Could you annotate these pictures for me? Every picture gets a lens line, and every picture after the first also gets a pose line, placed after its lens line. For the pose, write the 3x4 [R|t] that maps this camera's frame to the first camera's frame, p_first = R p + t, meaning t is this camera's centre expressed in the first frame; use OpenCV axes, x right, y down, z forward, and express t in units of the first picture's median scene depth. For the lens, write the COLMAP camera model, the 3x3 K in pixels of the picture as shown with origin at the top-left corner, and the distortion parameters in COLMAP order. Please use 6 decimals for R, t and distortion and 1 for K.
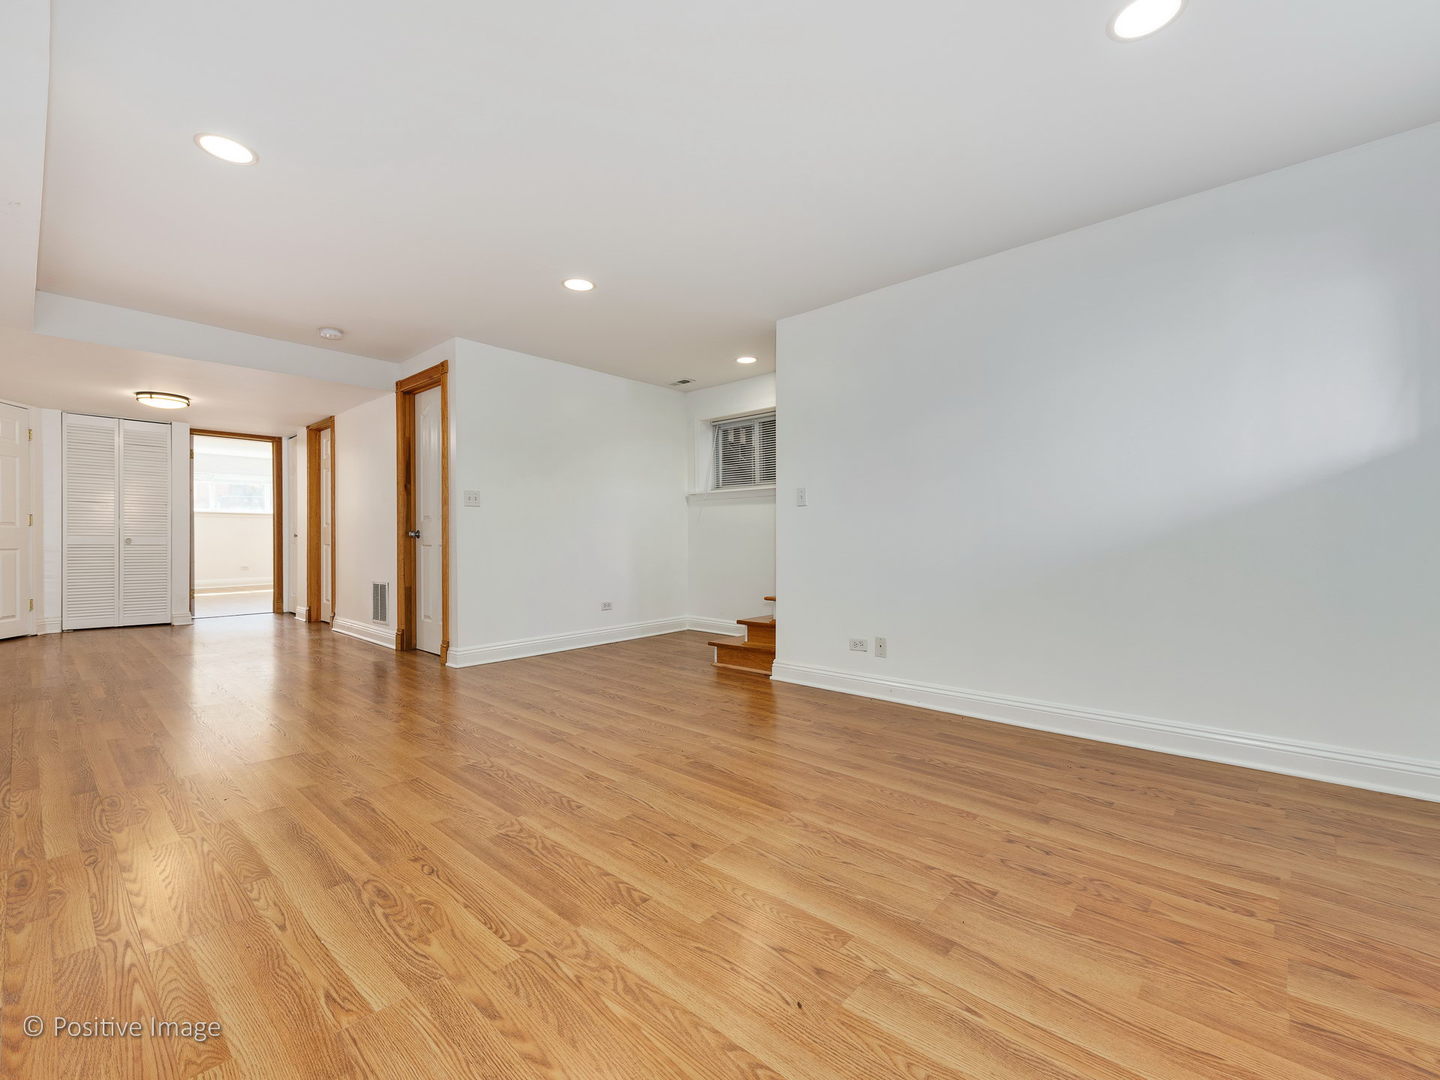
lens RADIAL K [[626.5, 0, 721.8], [0, 626.5, 539.1], [0, 0, 1]] dist [0.004652, -0.001228]
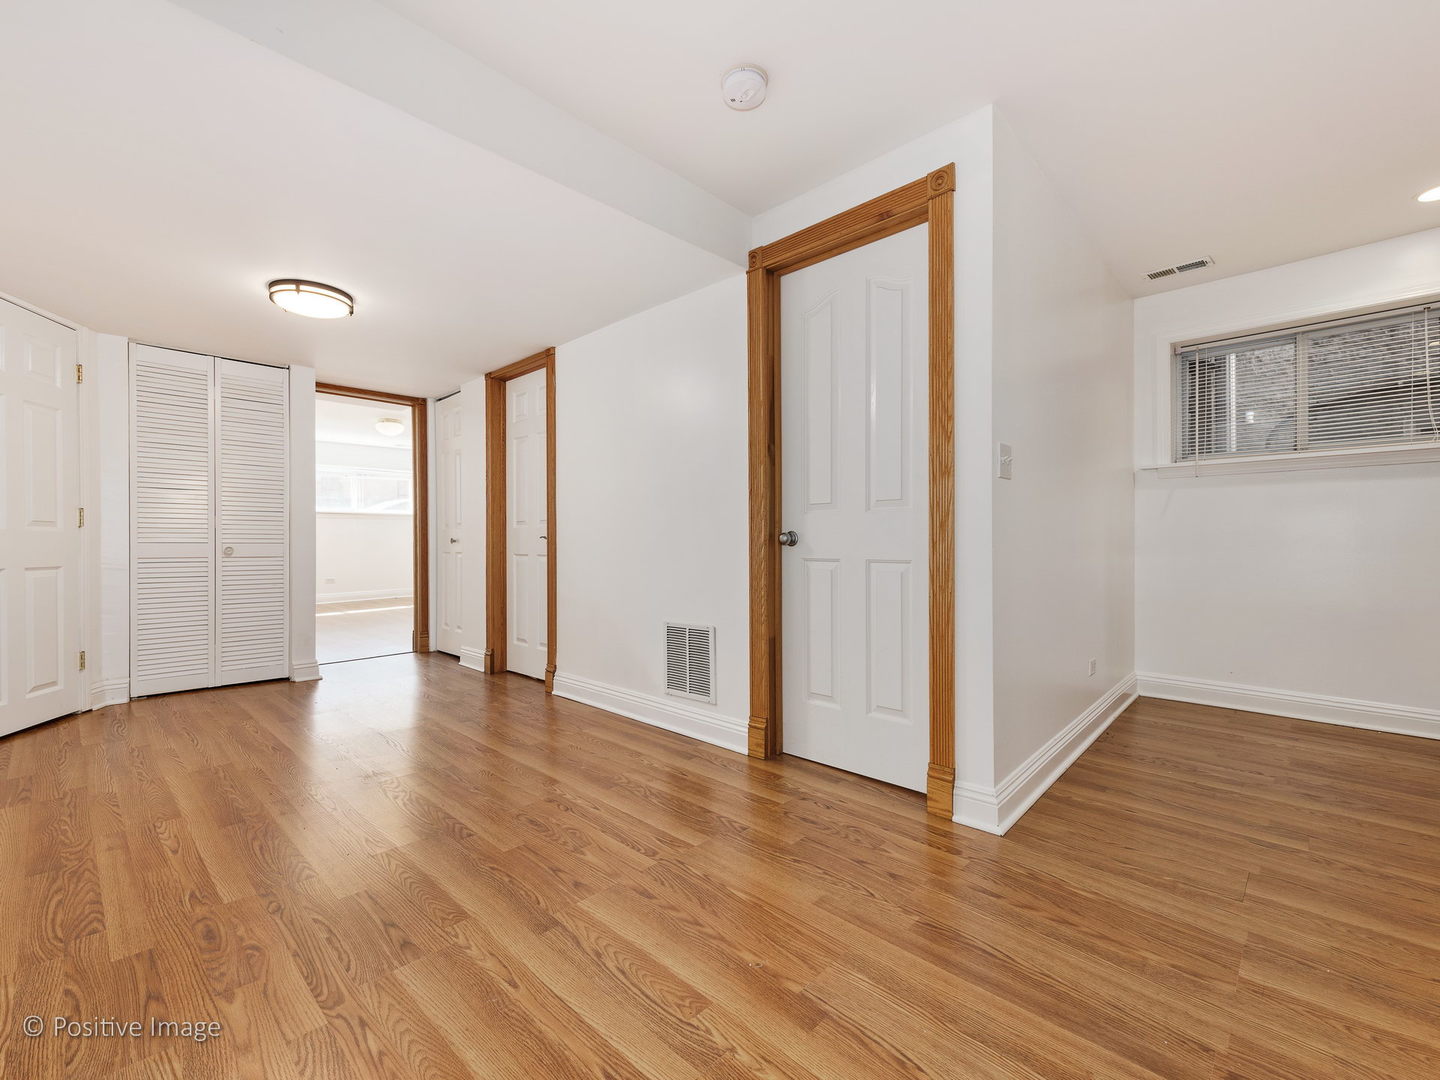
lens RADIAL K [[626.5, 0, 721.8], [0, 626.5, 539.1], [0, 0, 1]] dist [0.004652, -0.001228]
pose [[0.999615, -0.005285, -0.027242, -0.653285], [0.005231, 0.999984, -0.002041, -0.007806], [0.027253, 0.001898, 0.999627, 0.578201]]
